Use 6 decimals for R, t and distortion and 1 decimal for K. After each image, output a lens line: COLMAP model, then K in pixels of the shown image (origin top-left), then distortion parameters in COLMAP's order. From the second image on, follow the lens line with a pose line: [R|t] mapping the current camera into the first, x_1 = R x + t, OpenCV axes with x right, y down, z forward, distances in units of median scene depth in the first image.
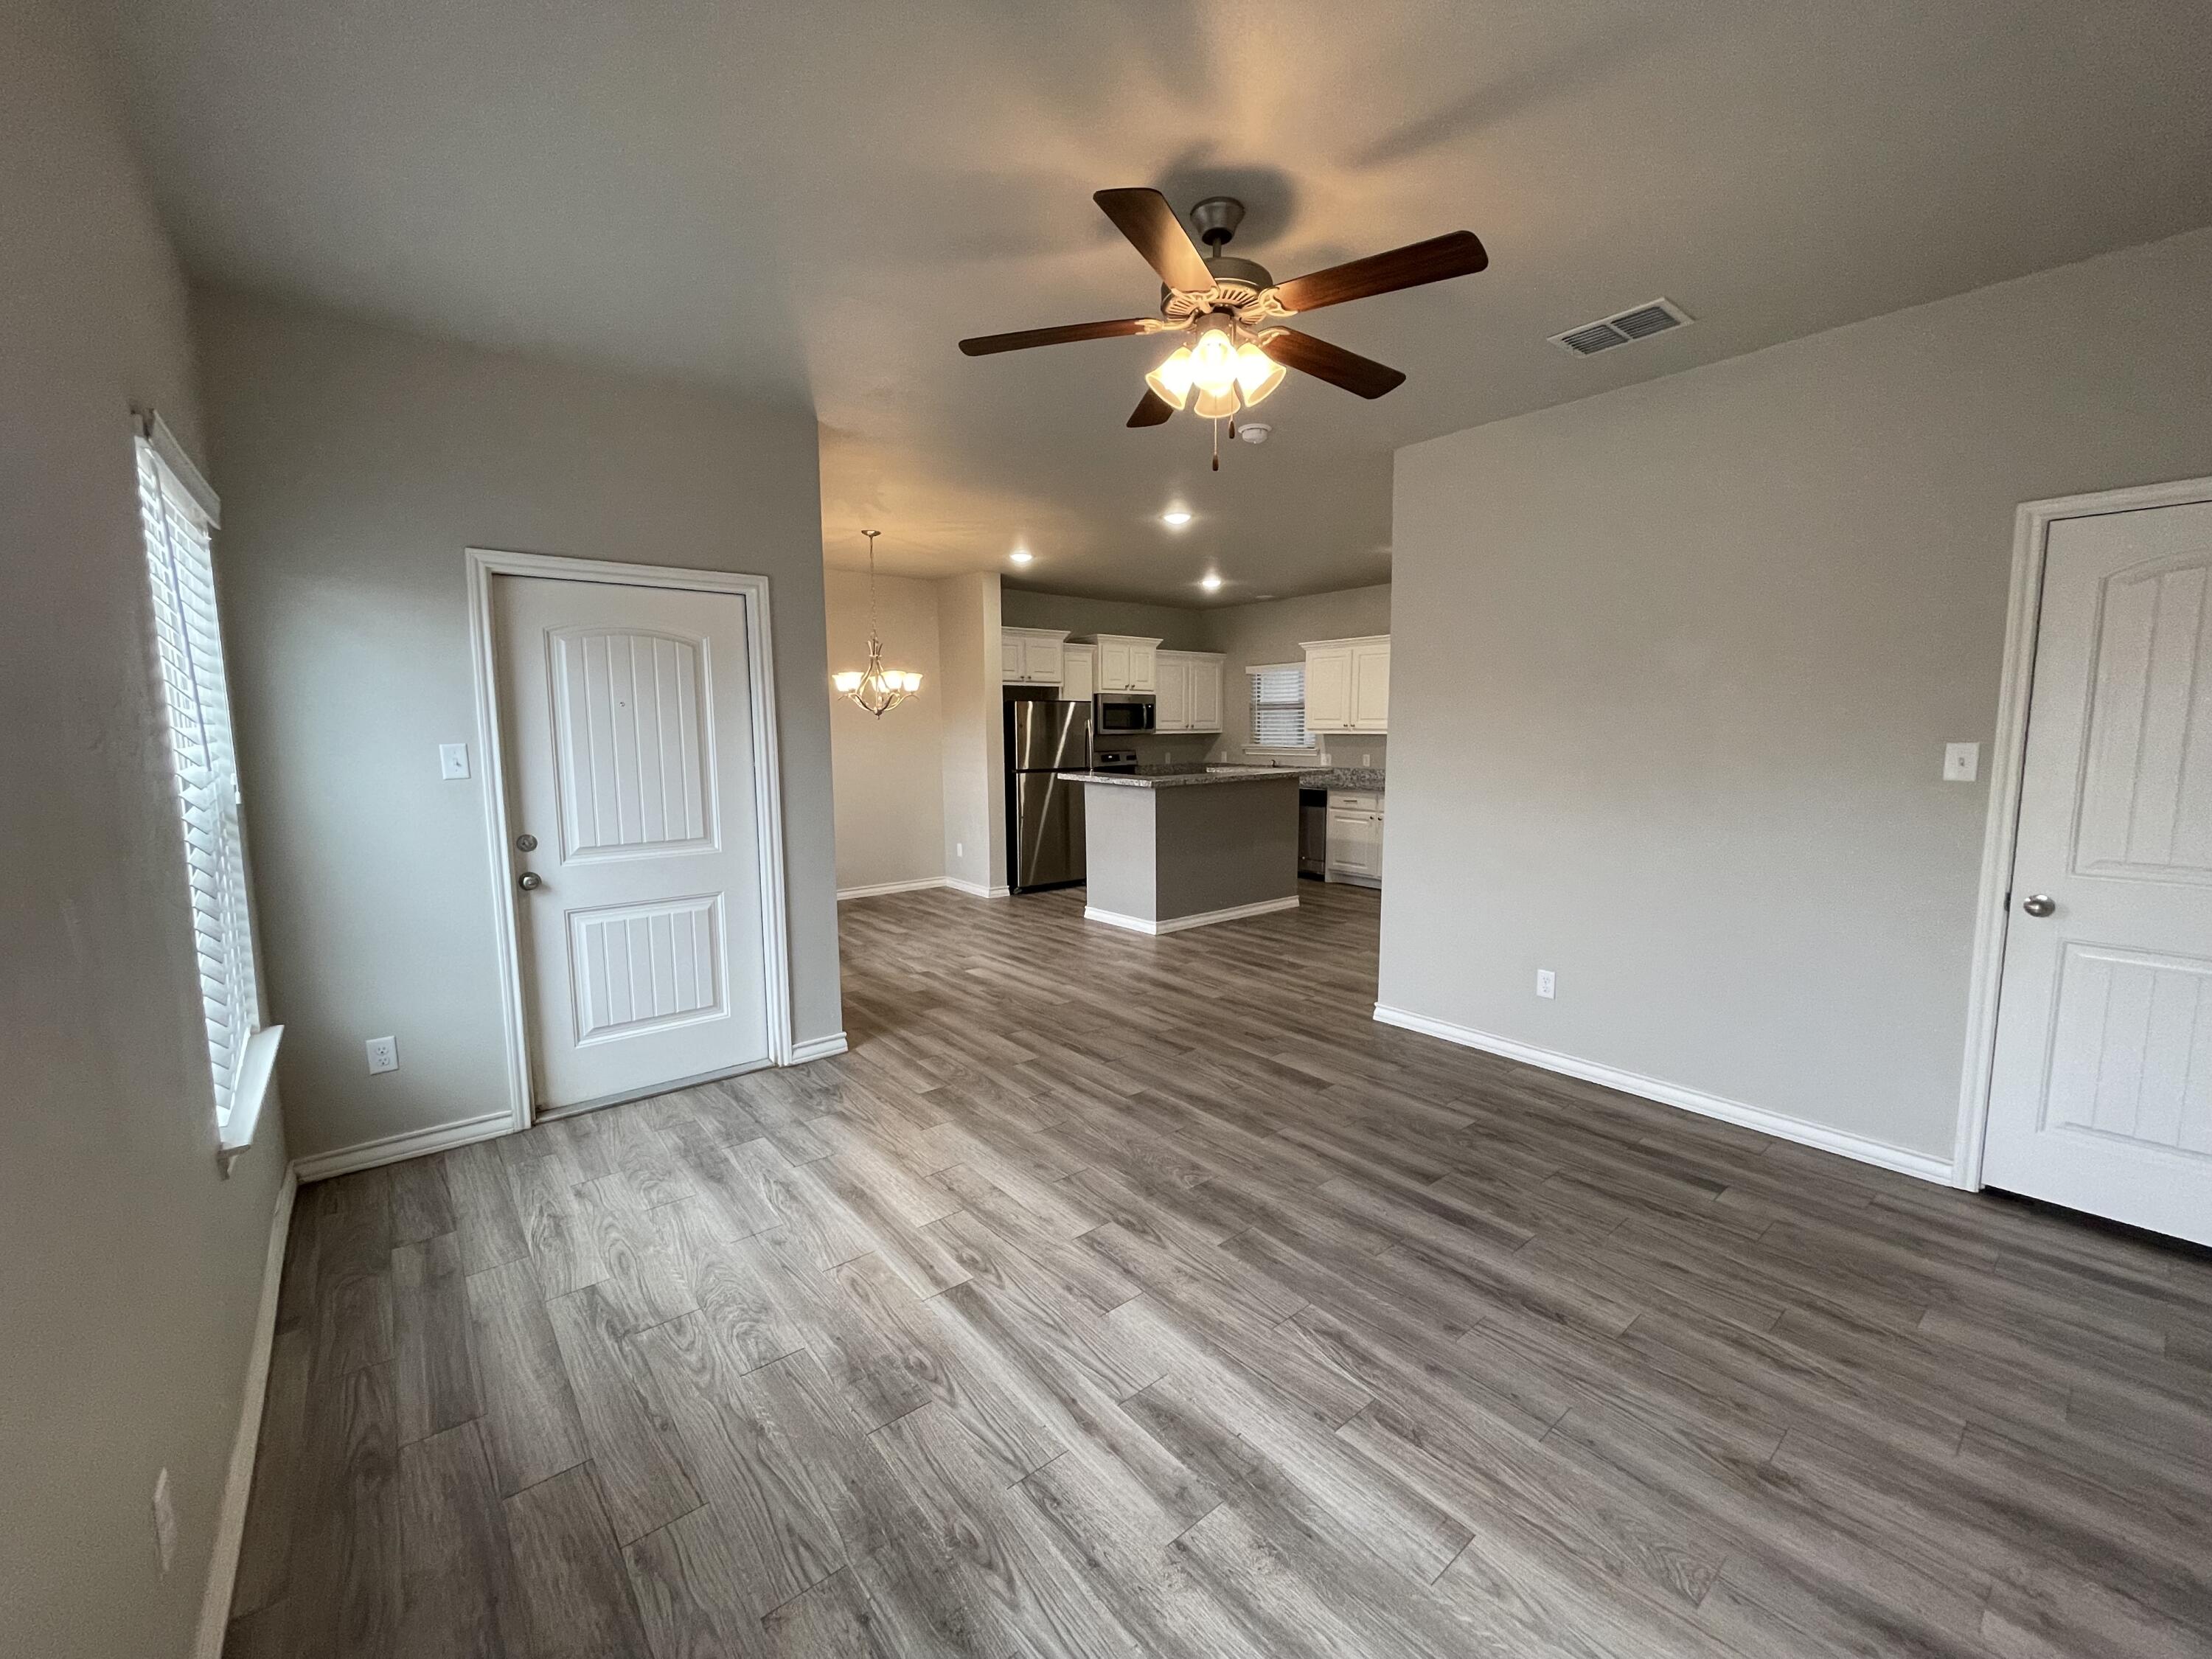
lens RADIAL K [[897.7, 0, 1102.9], [0, 897.7, 826.5], [0, 0, 1]] dist [-0.021624, 0.013628]
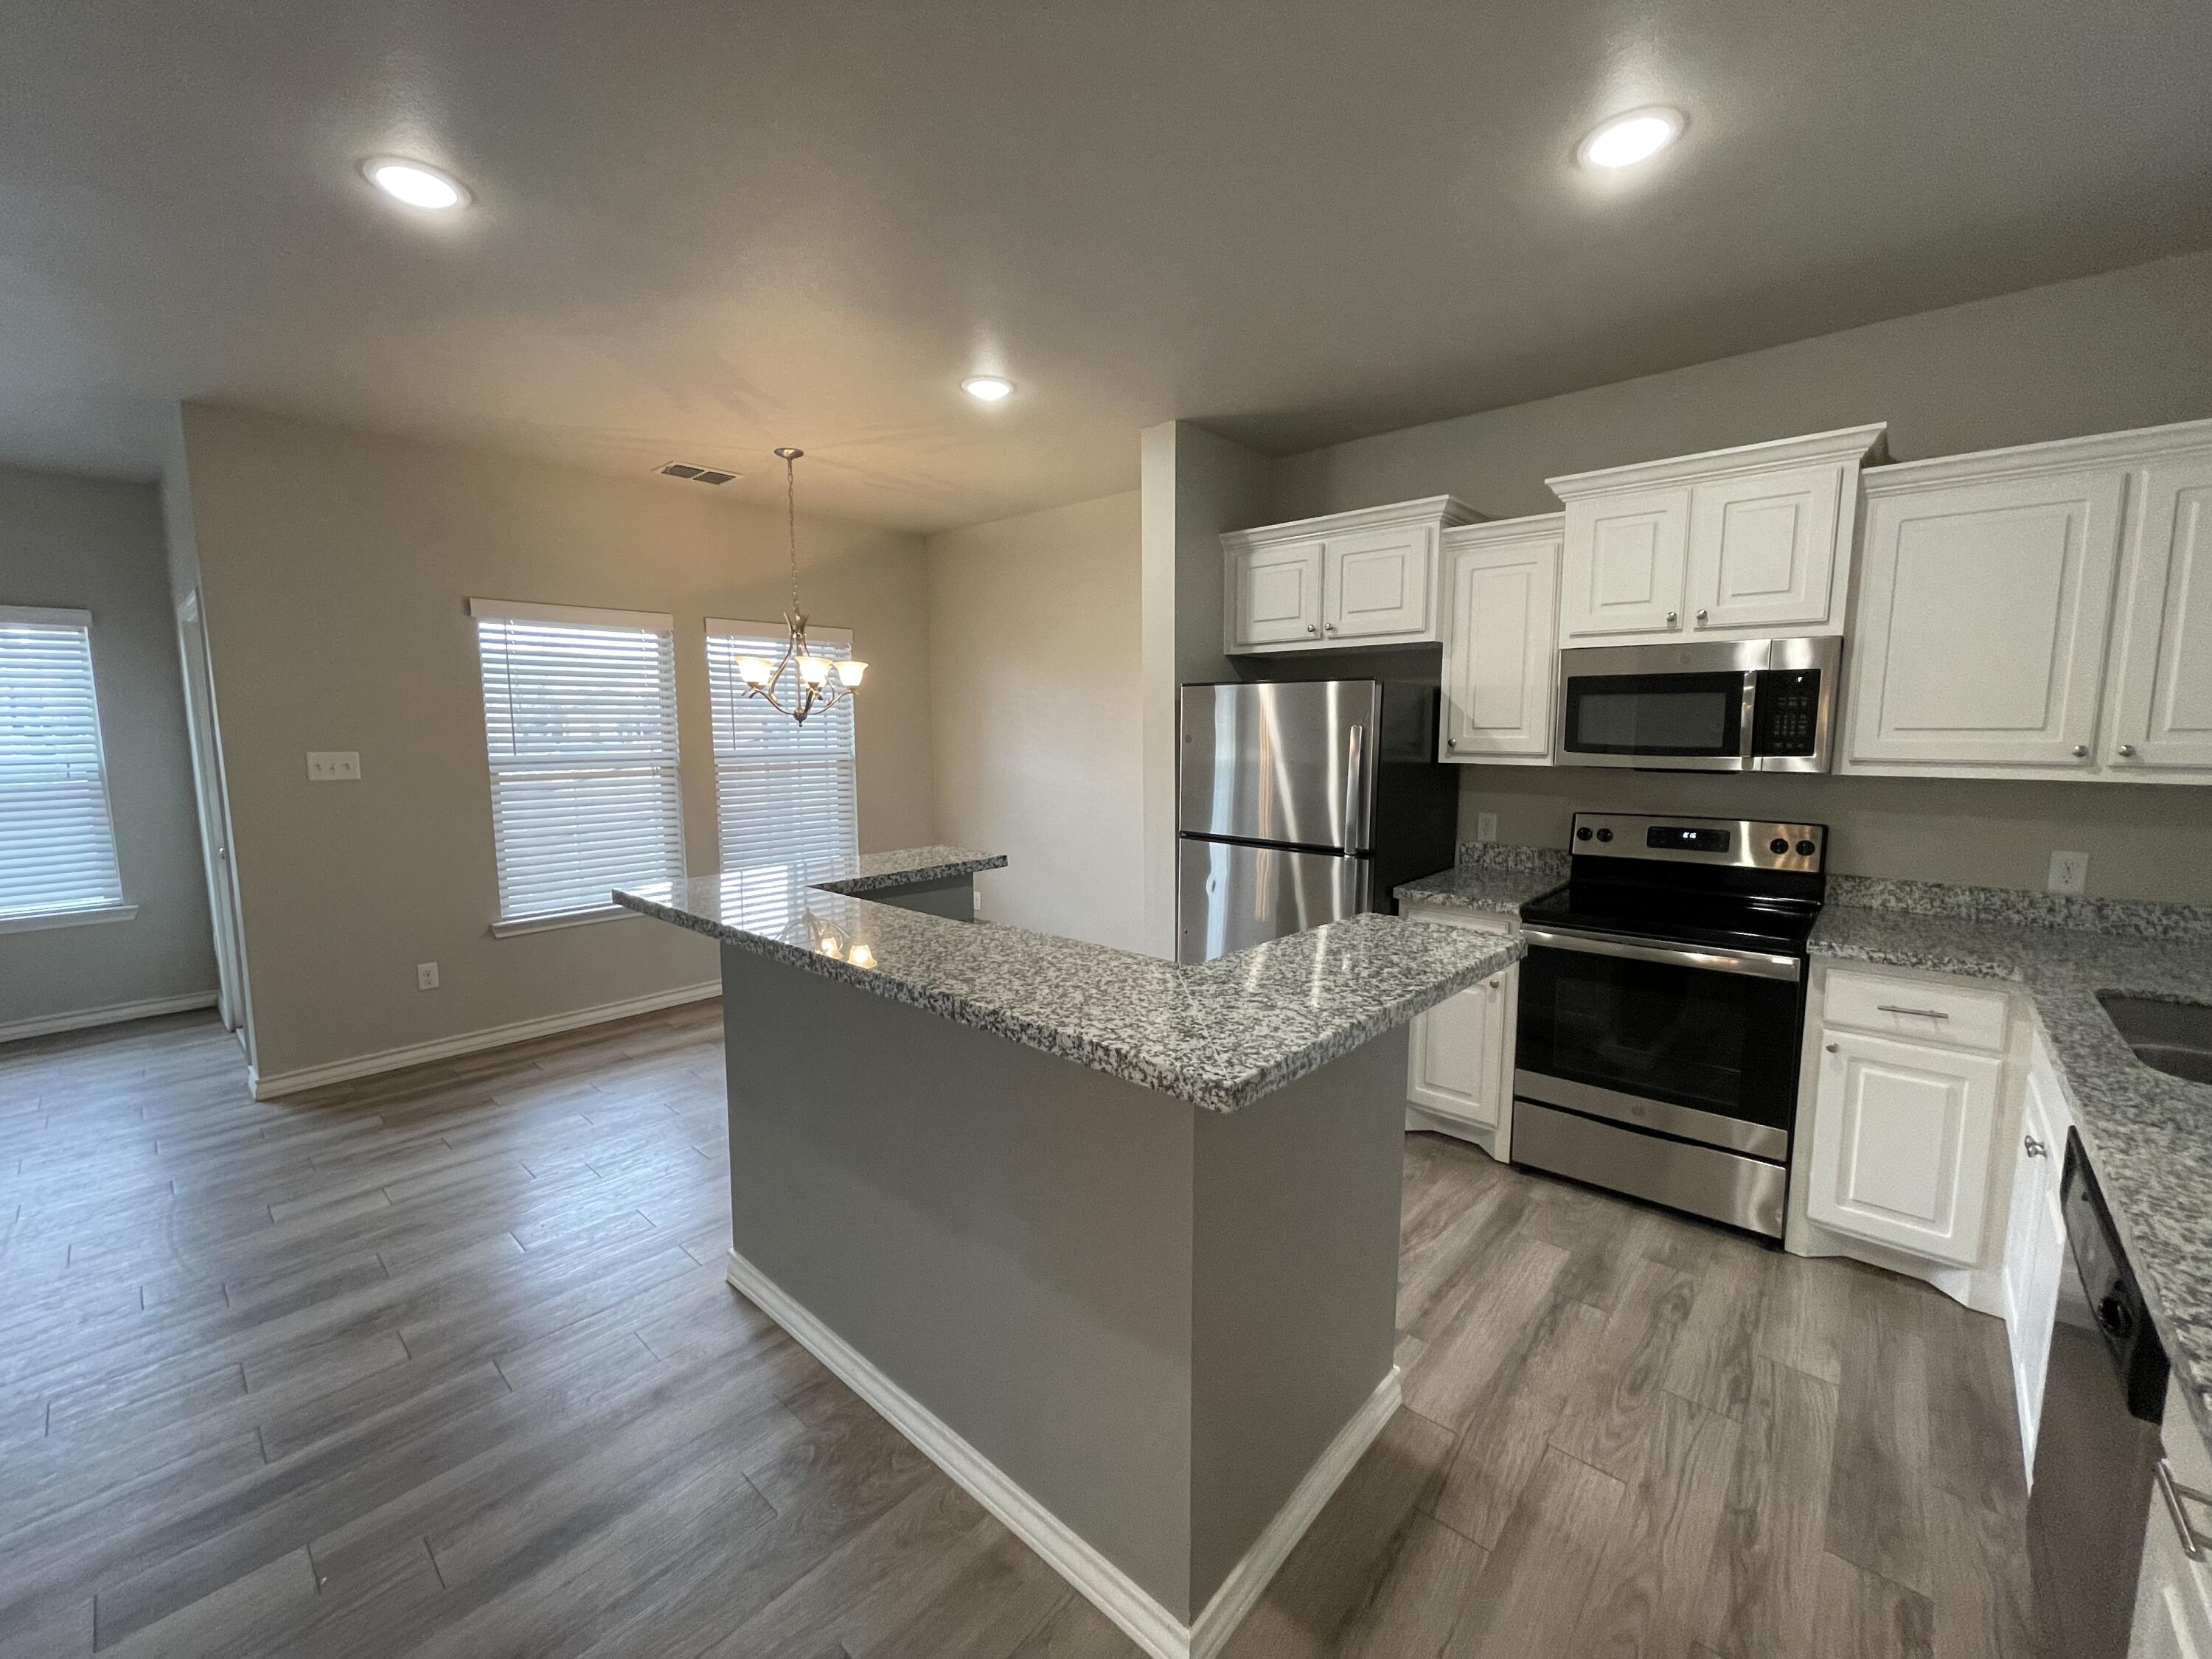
lens RADIAL K [[897.7, 0, 1102.9], [0, 897.7, 826.5], [0, 0, 1]] dist [-0.021624, 0.013628]
pose [[0.149058, 0.116997, -0.981883, 0.359596], [-0.110732, 0.988705, 0.101000, -0.107104], [0.982609, 0.093671, 0.160330, 0.870282]]
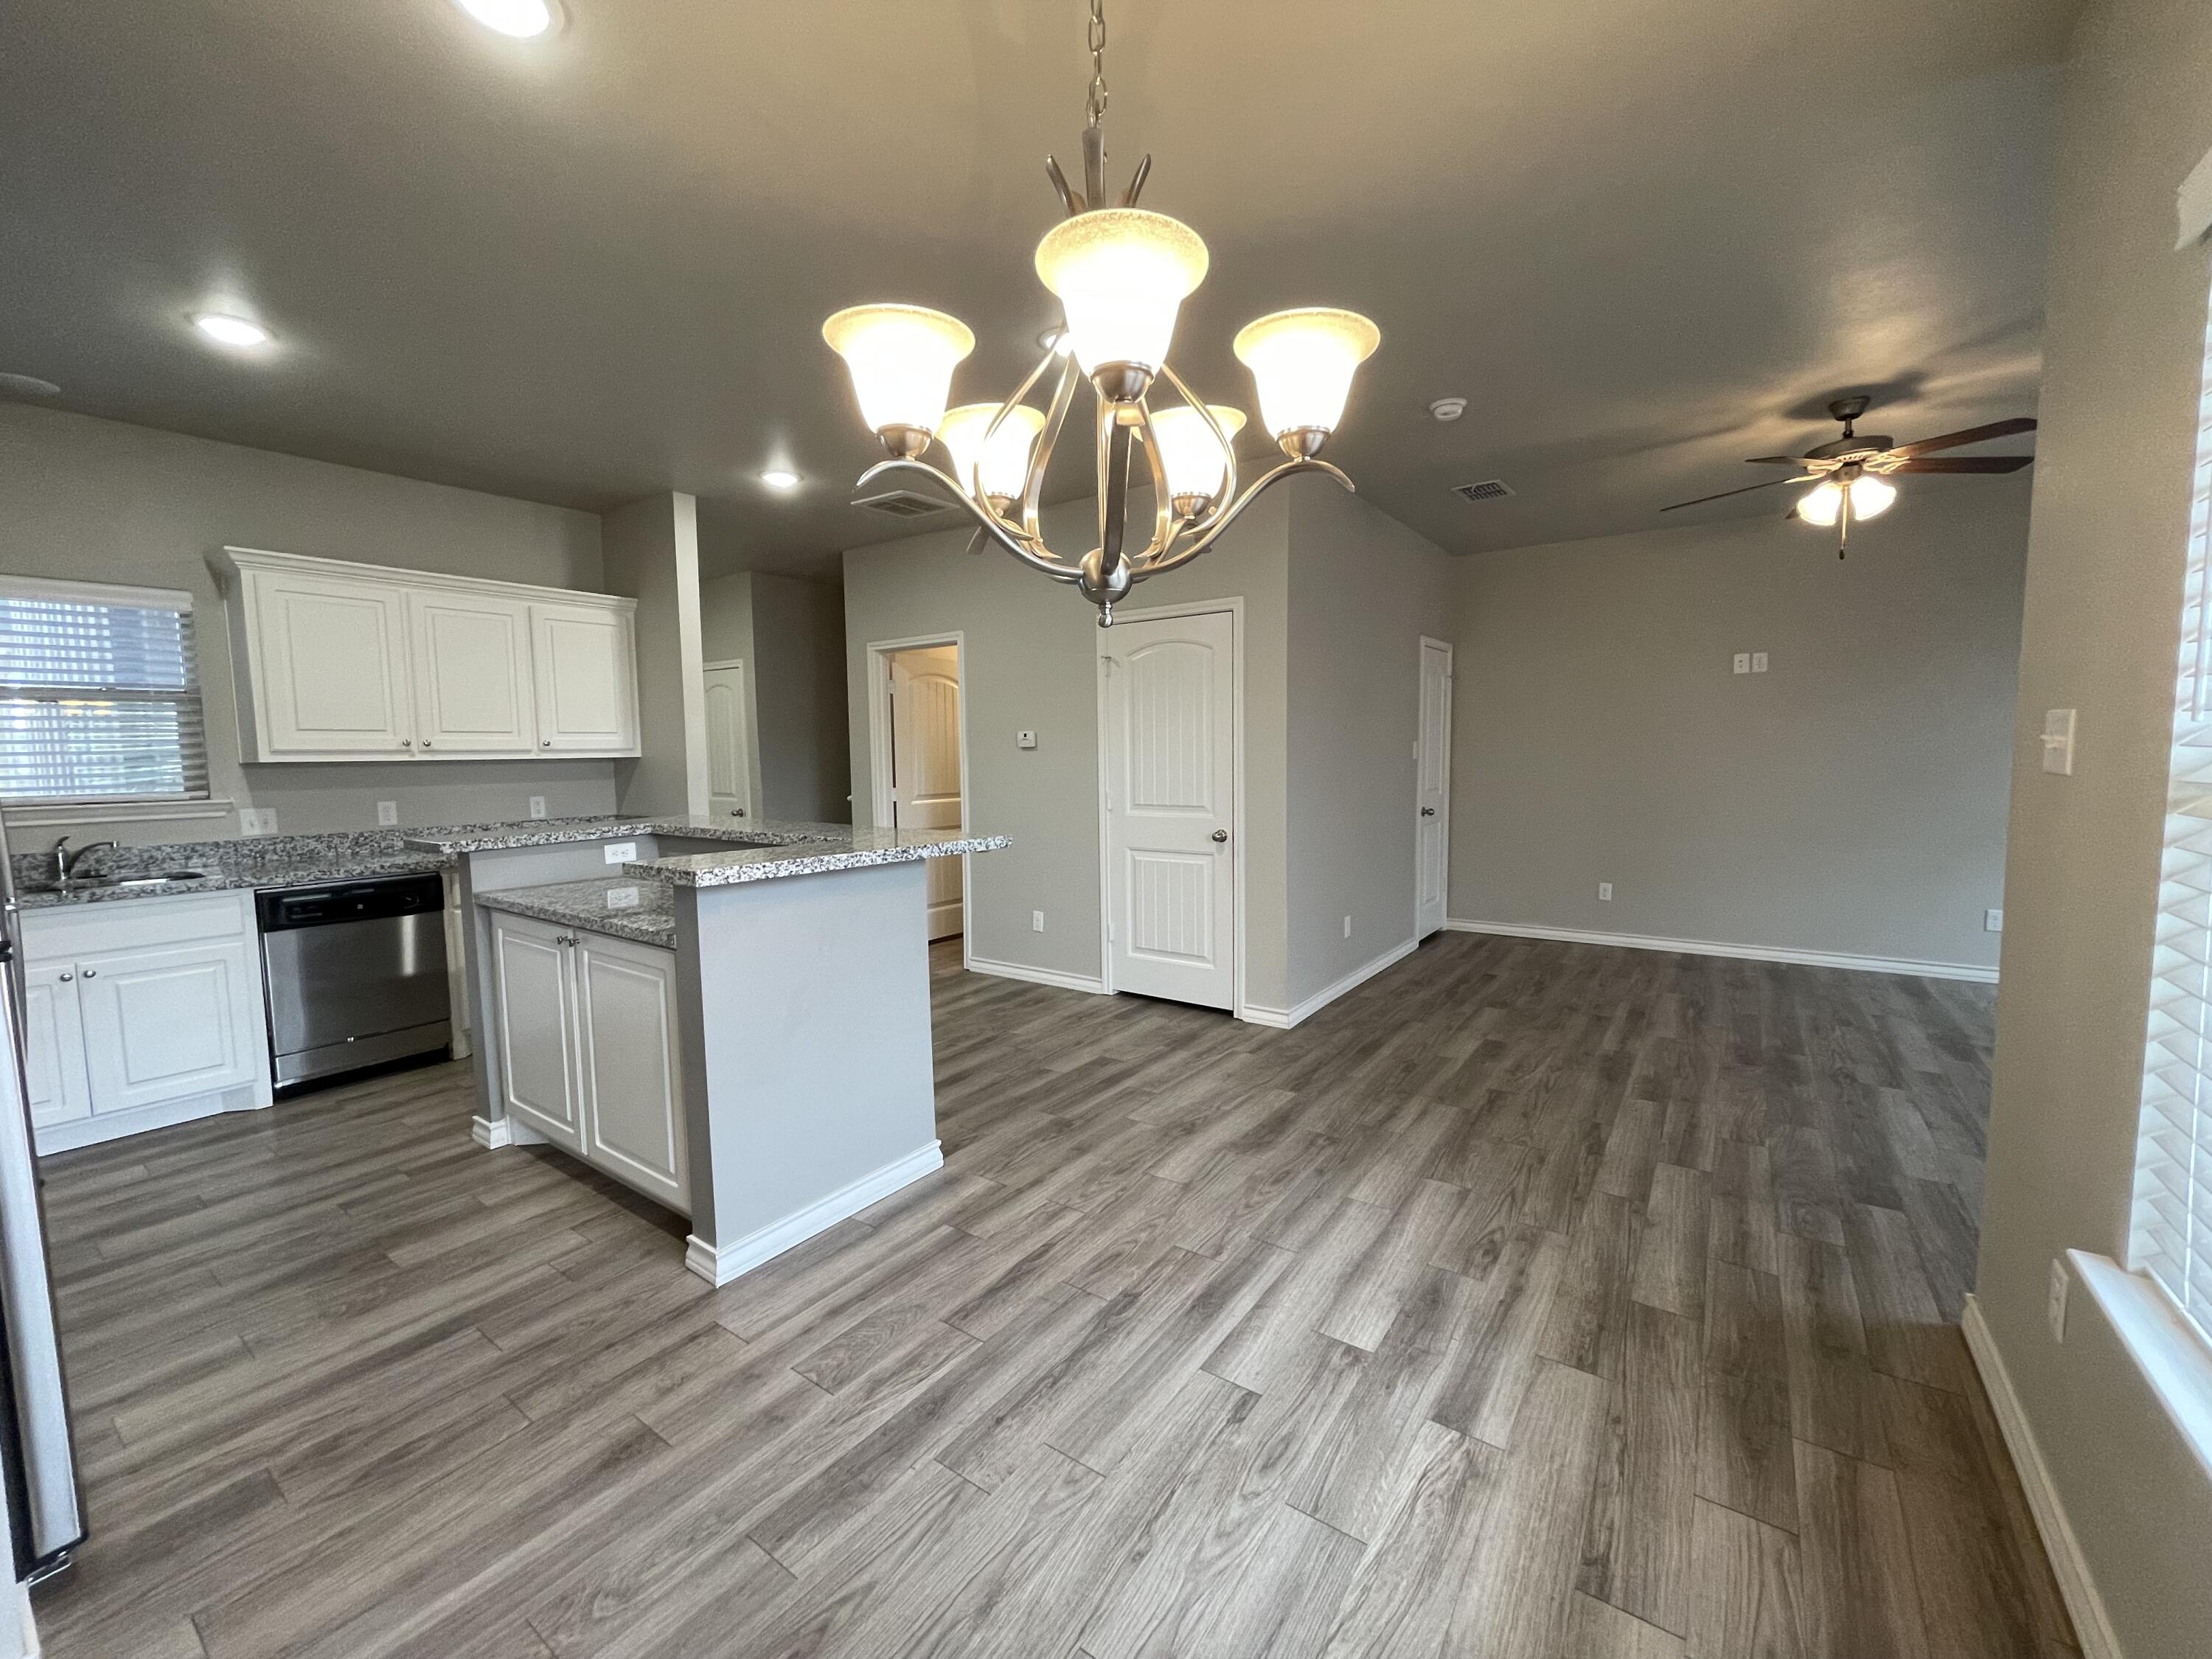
lens RADIAL K [[897.7, 0, 1102.9], [0, 897.7, 826.5], [0, 0, 1]] dist [-0.021624, 0.013628]
pose [[-0.261877, -0.073870, 0.962270, -0.325604], [0.126423, 0.985849, 0.110085, -0.077860], [-0.956785, 0.150482, -0.248833, 0.810792]]
